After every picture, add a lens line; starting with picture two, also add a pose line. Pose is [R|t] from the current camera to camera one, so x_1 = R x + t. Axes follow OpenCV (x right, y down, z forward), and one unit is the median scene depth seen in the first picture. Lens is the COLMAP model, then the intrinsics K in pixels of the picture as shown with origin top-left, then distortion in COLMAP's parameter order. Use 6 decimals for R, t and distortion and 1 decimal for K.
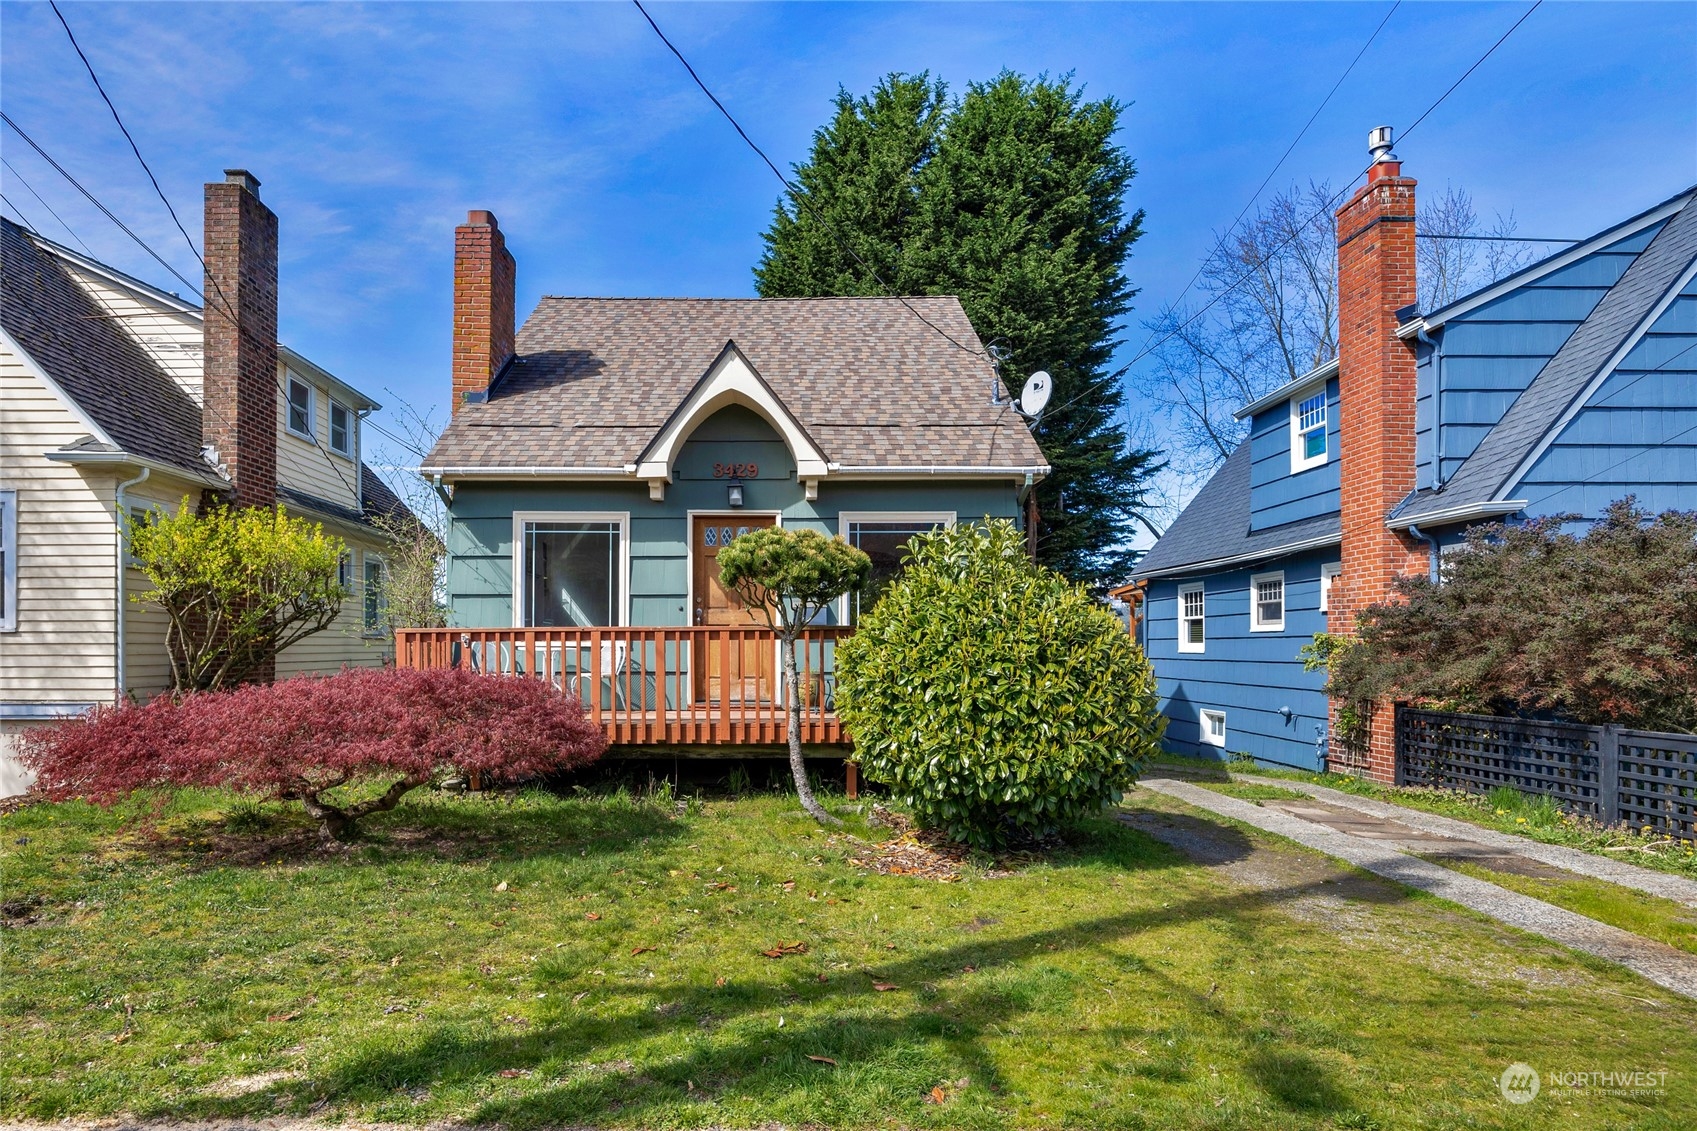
lens RADIAL K [[1013.1, 0, 768.3], [0, 1013.1, 633.3], [0, 0, 1]] dist [-0.008461, 0.002250]
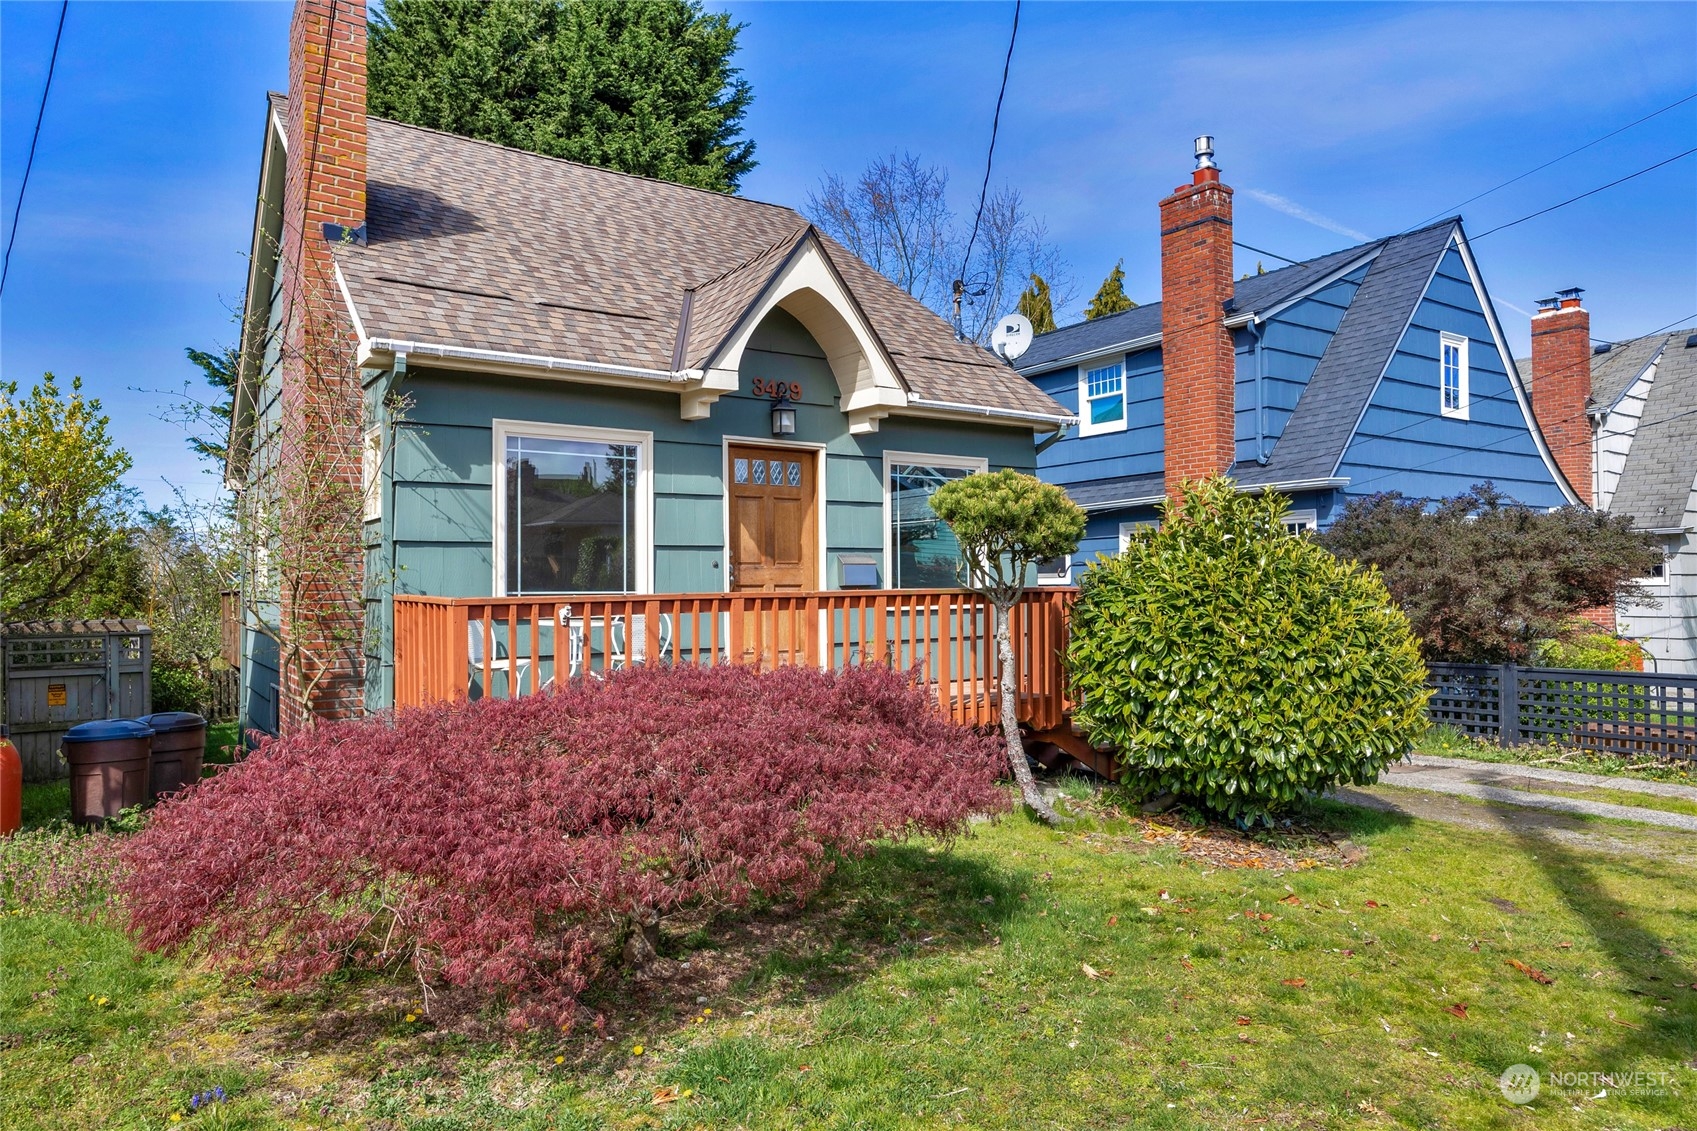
lens RADIAL K [[1102.7, 0, 860.1], [0, 1102.7, 572.9], [0, 0, 1]] dist [-0.011579, 0.000592]
pose [[0.817139, 0.000782, 0.576441, -0.469518], [0.001243, 0.999994, -0.003119, -0.015049], [-0.576440, 0.003265, 0.817133, 0.258738]]
